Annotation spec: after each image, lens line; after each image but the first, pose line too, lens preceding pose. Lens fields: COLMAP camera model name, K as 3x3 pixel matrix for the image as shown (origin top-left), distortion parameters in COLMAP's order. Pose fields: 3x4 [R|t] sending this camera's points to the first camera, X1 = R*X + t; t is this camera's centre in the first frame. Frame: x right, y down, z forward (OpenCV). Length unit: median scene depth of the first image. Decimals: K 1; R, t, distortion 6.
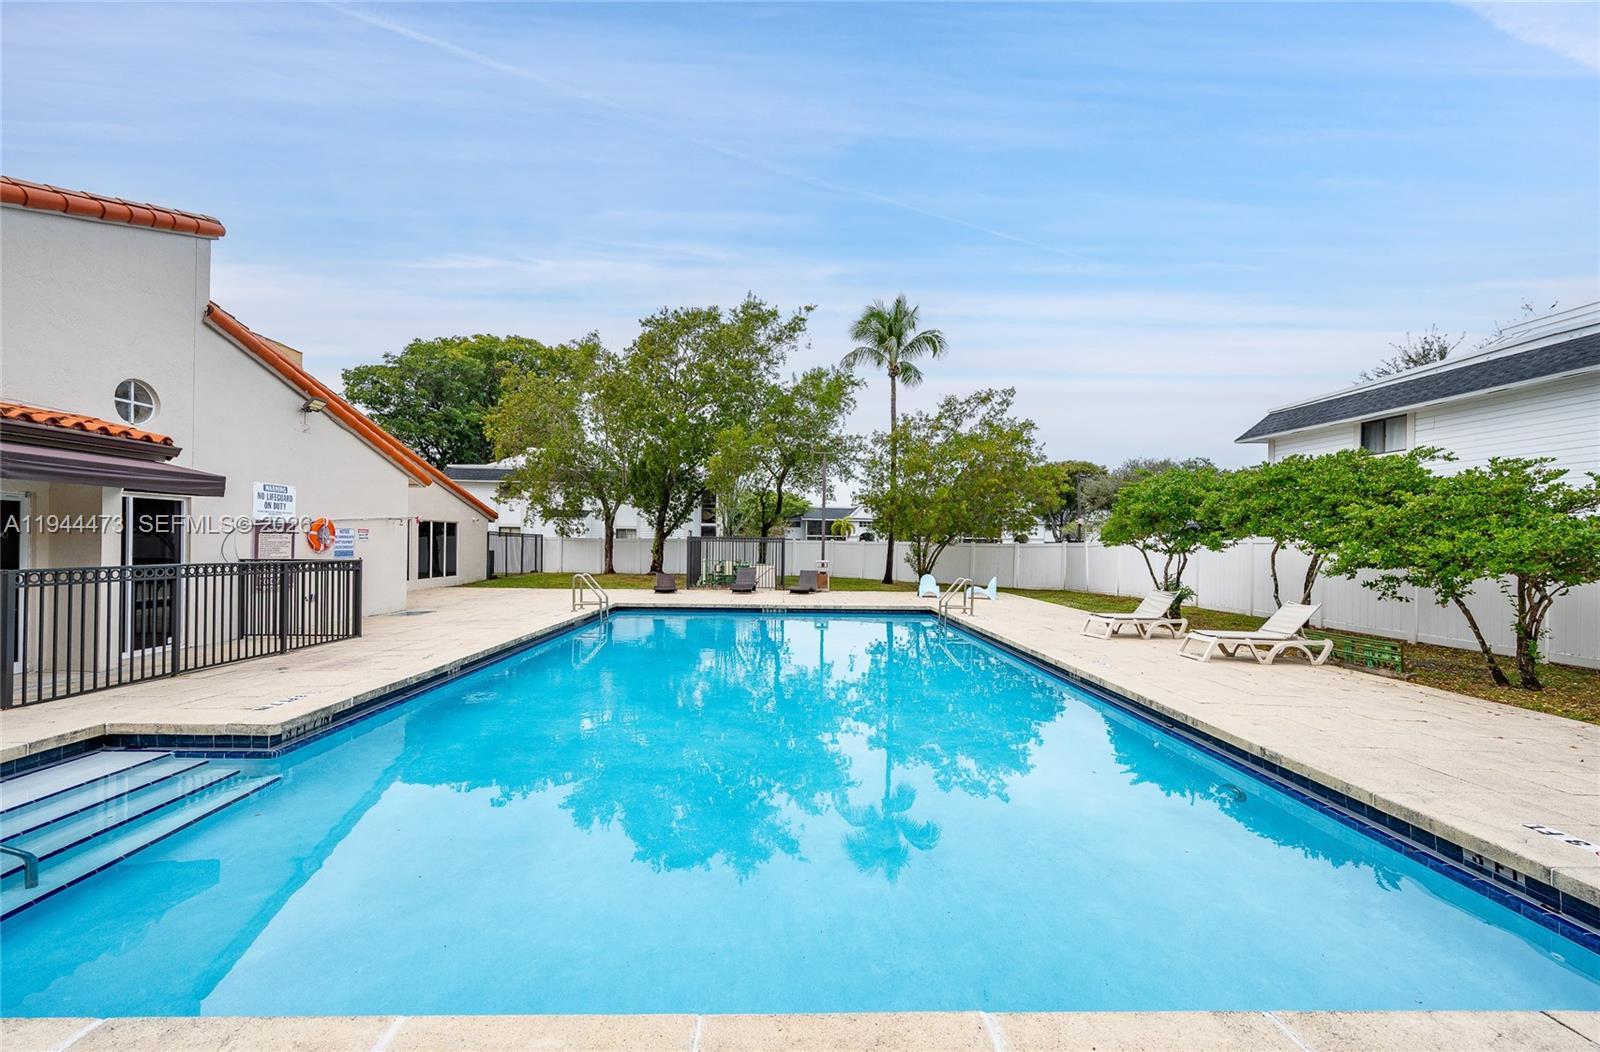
lens RADIAL K [[619.2, 0, 800.0], [0, 619.2, 526.0], [0, 0, 1]] dist [0.000821, 0.000073]
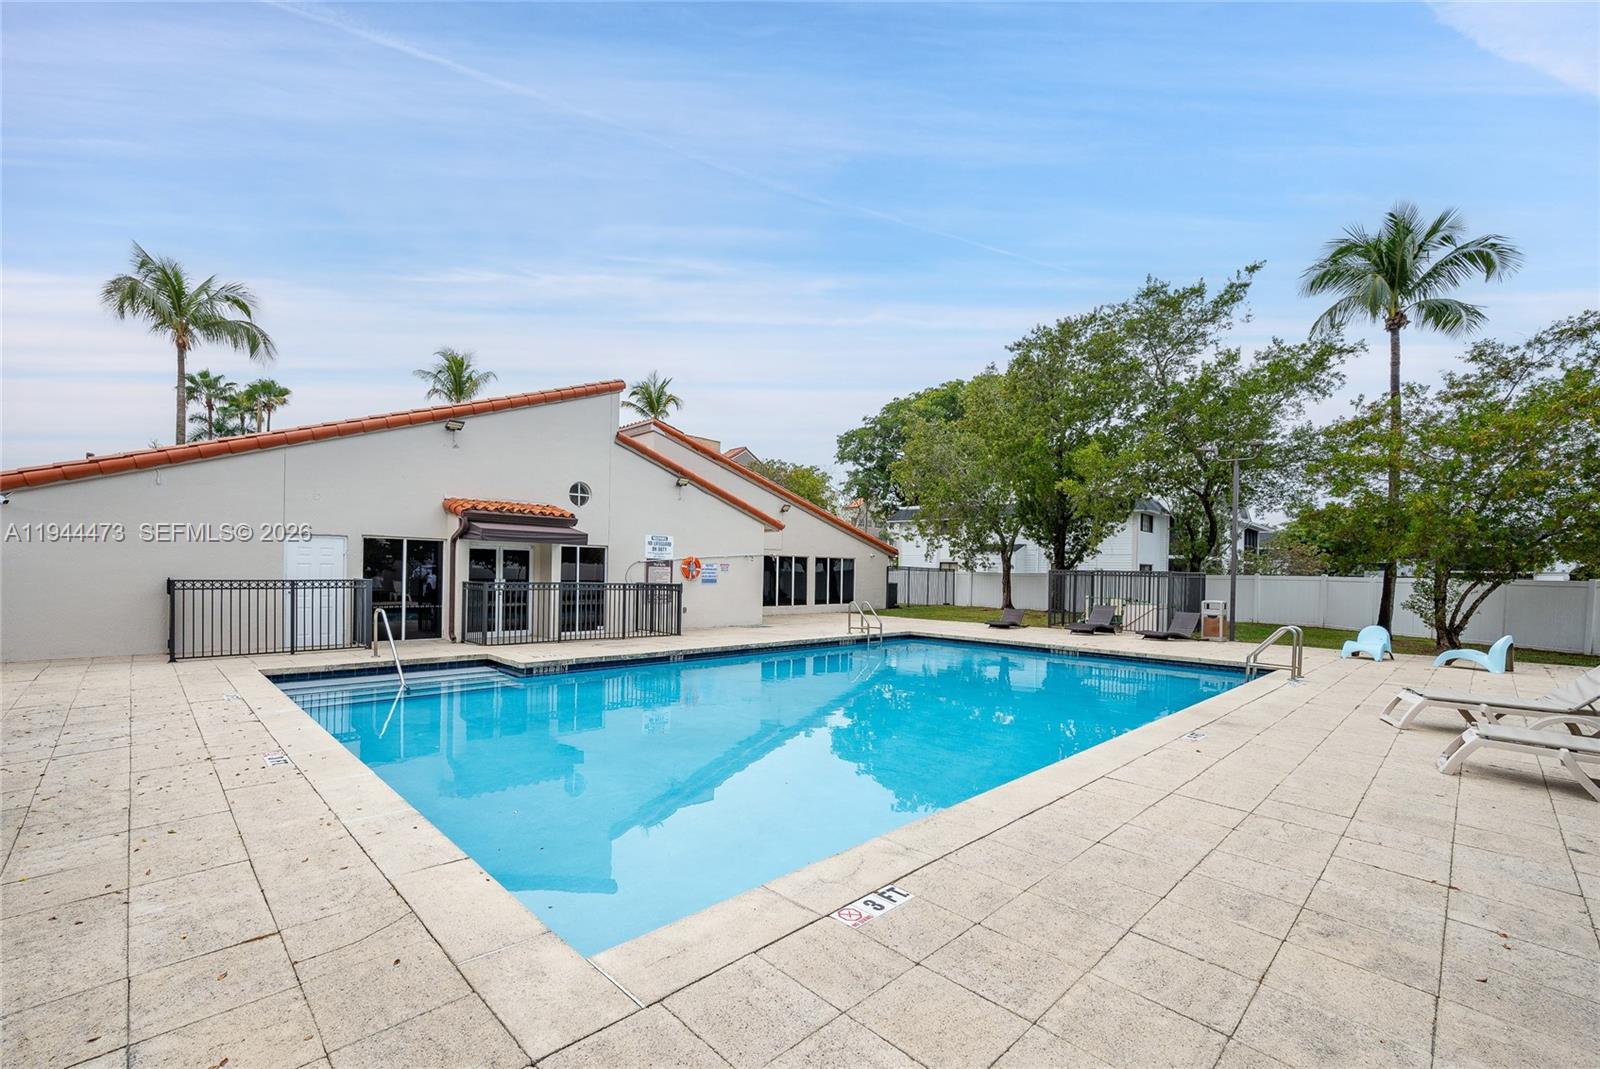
lens RADIAL K [[674.7, 0, 799.2], [0, 674.7, 555.7], [0, 0, 1]] dist [-0.000842, 0.000041]
pose [[0.680791, -0.018426, -0.732246, 0.251714], [0.011685, 0.999830, -0.014296, 0.004835], [0.732384, 0.001176, 0.680890, 0.038439]]
